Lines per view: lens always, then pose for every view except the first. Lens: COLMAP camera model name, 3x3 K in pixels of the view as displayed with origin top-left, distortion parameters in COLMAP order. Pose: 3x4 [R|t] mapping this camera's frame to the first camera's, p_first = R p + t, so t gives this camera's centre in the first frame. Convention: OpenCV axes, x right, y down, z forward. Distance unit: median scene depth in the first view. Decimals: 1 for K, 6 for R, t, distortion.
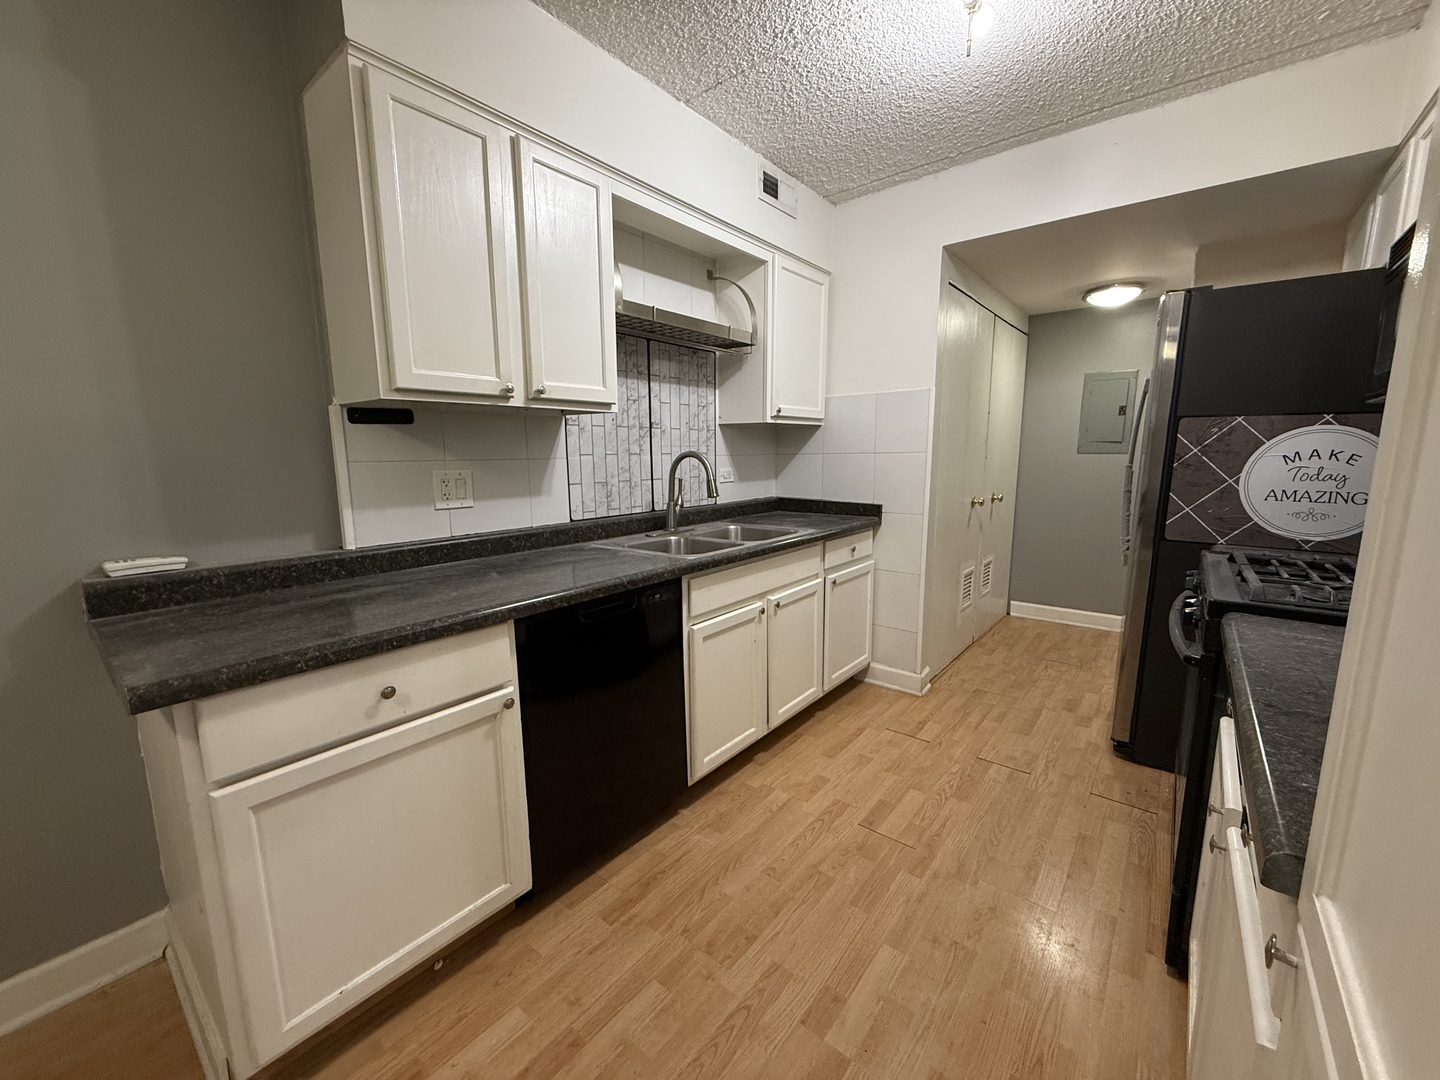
lens RADIAL K [[570.4, 0, 719.2], [0, 570.4, 541.9], [0, 0, 1]] dist [0.001420, -0.000961]
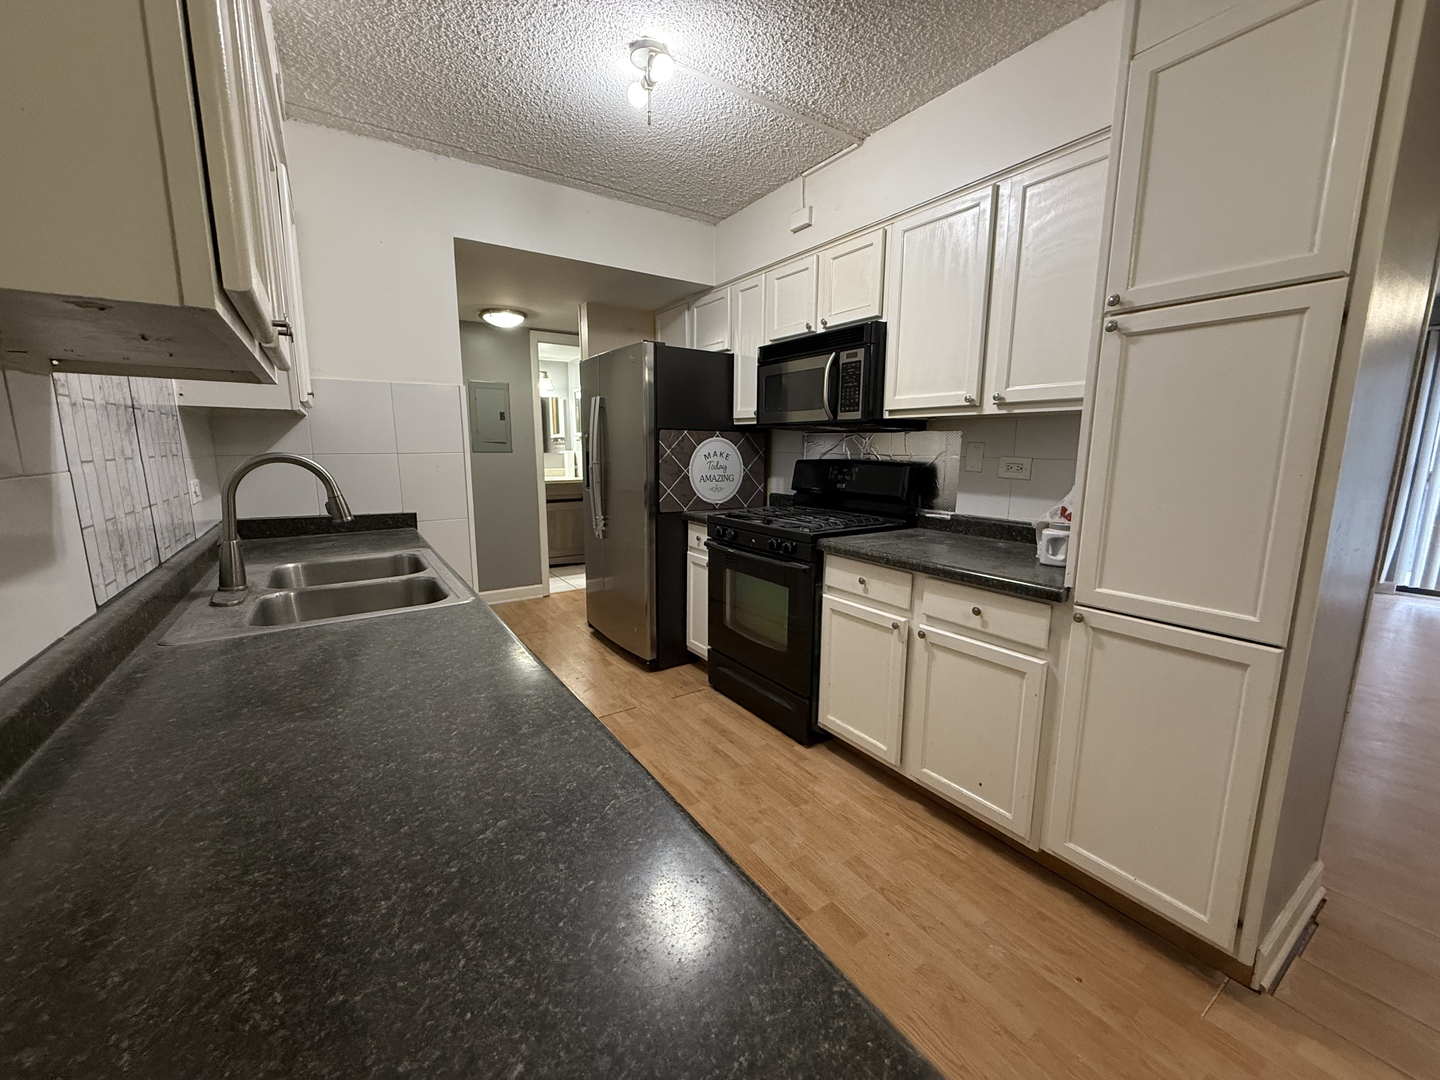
lens RADIAL K [[570.4, 0, 717.2], [0, 570.4, 542.0], [0, 0, 1]] dist [0.001420, -0.000961]
pose [[0.296020, -0.151351, 0.943114, -0.600274], [0.145302, 0.983011, 0.112147, -0.077717], [-0.944065, 0.103839, 0.312983, 0.441885]]
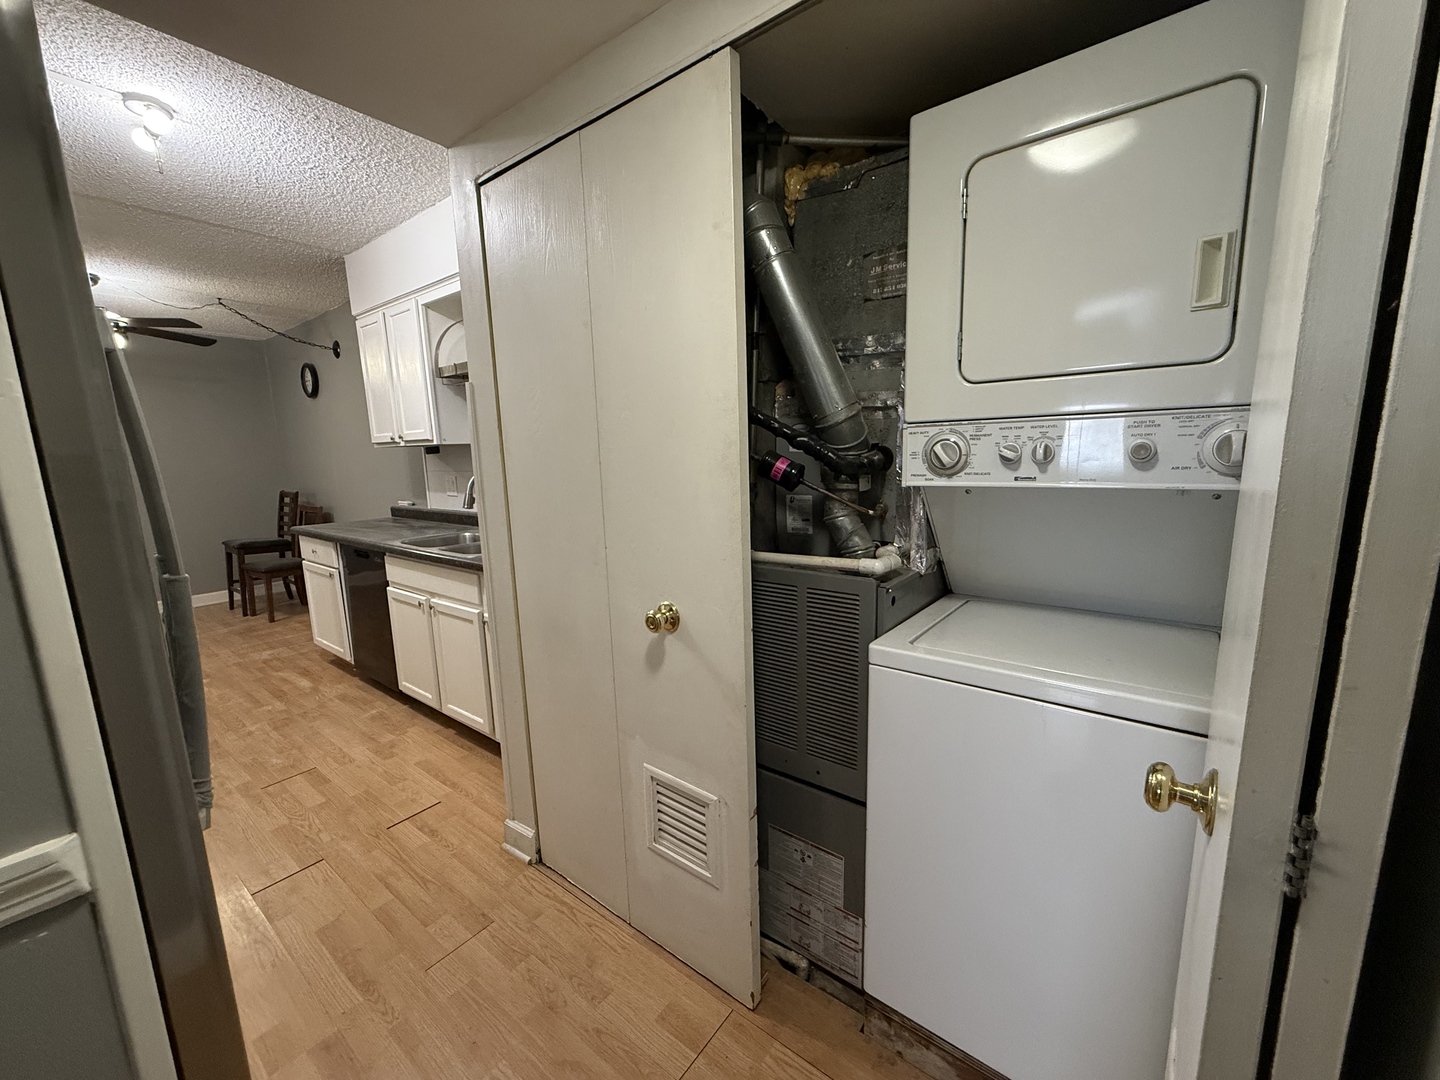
lens RADIAL K [[570.4, 0, 717.3], [0, 570.4, 541.7], [0, 0, 1]] dist [0.001420, -0.000961]
pose [[0.023767, 0.168353, -0.985440, 1.405034], [-0.129870, 0.977886, 0.163930, -0.322458], [0.991246, 0.124083, 0.045105, 1.722659]]
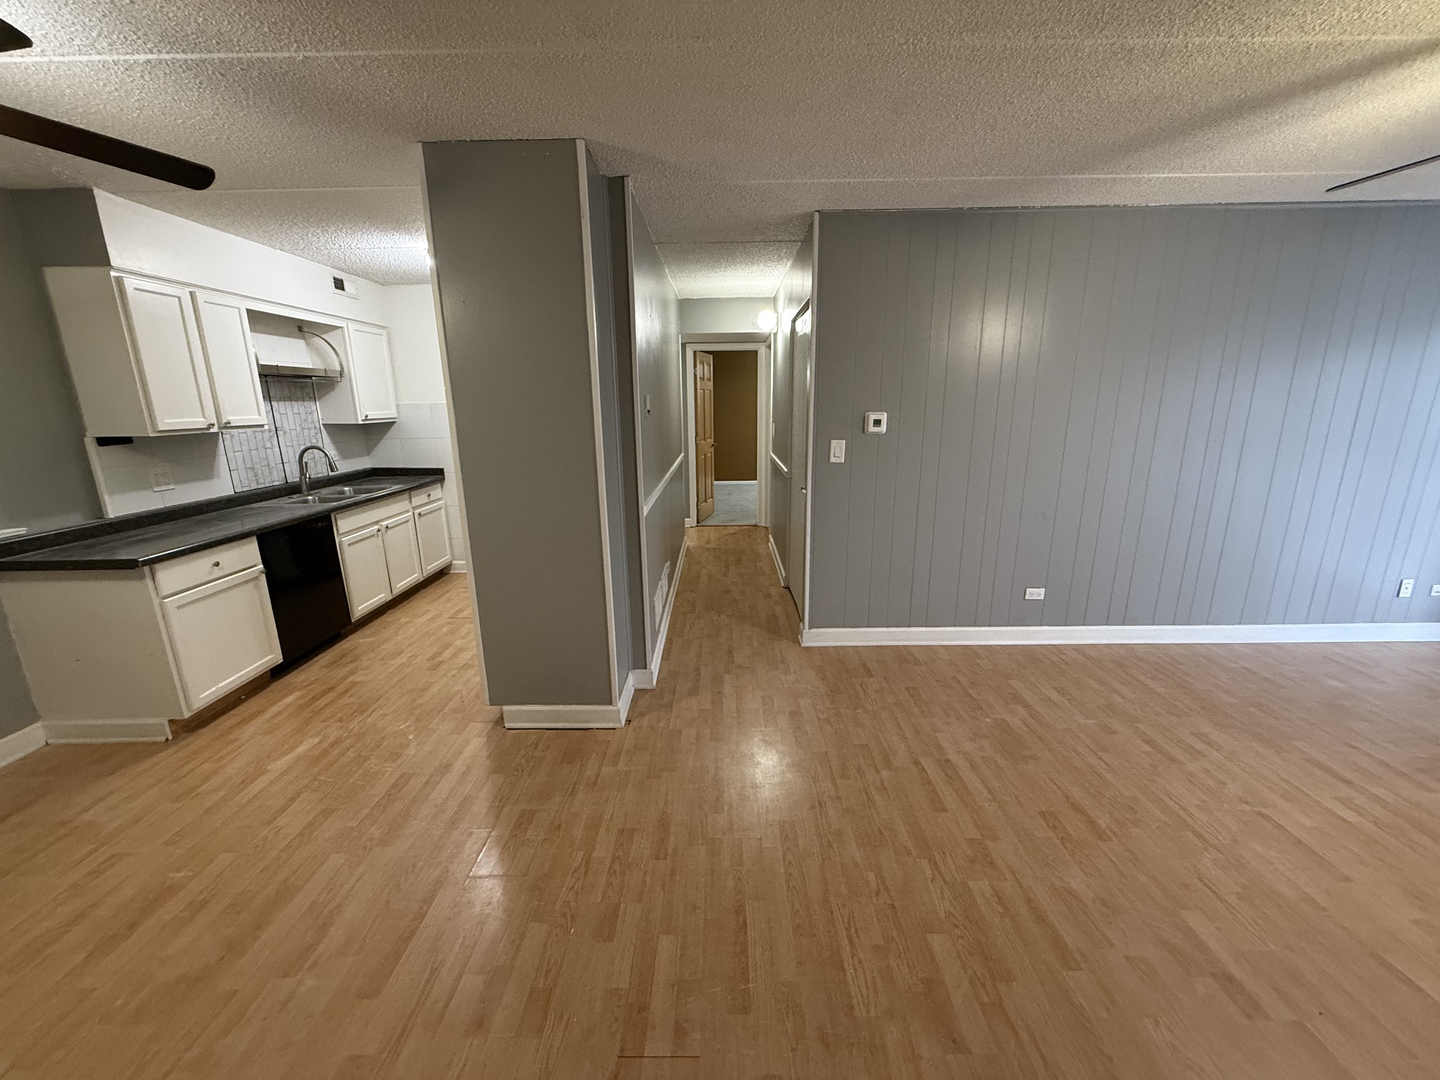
lens RADIAL K [[570.4, 0, 718.8], [0, 570.4, 540.5], [0, 0, 1]] dist [0.001420, -0.000961]
pose [[0.779421, -0.151383, 0.607937, -0.219246], [0.105335, 0.988219, 0.111030, 0.070230], [-0.617583, -0.022502, 0.786184, -1.293461]]
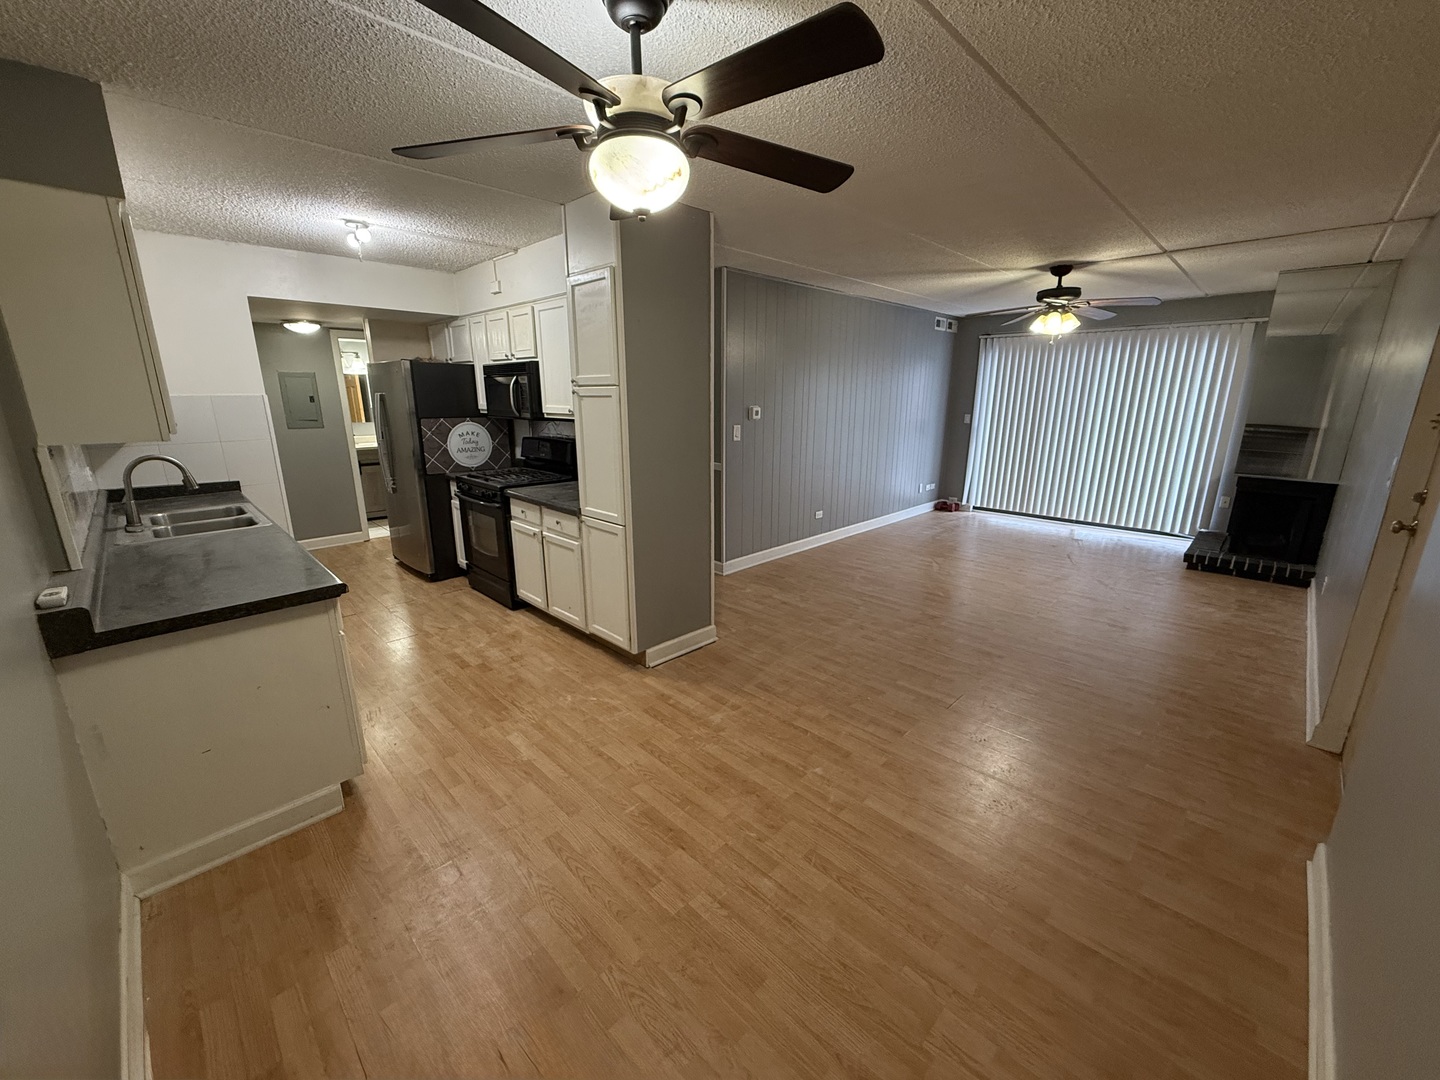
lens RADIAL K [[570.4, 0, 716.9], [0, 570.4, 542.8], [0, 0, 1]] dist [0.001420, -0.000961]
pose [[0.100988, -0.245190, 0.964201, -1.351547], [0.155491, 0.961136, 0.228125, -0.084615], [-0.982662, 0.126887, 0.135188, -0.367214]]
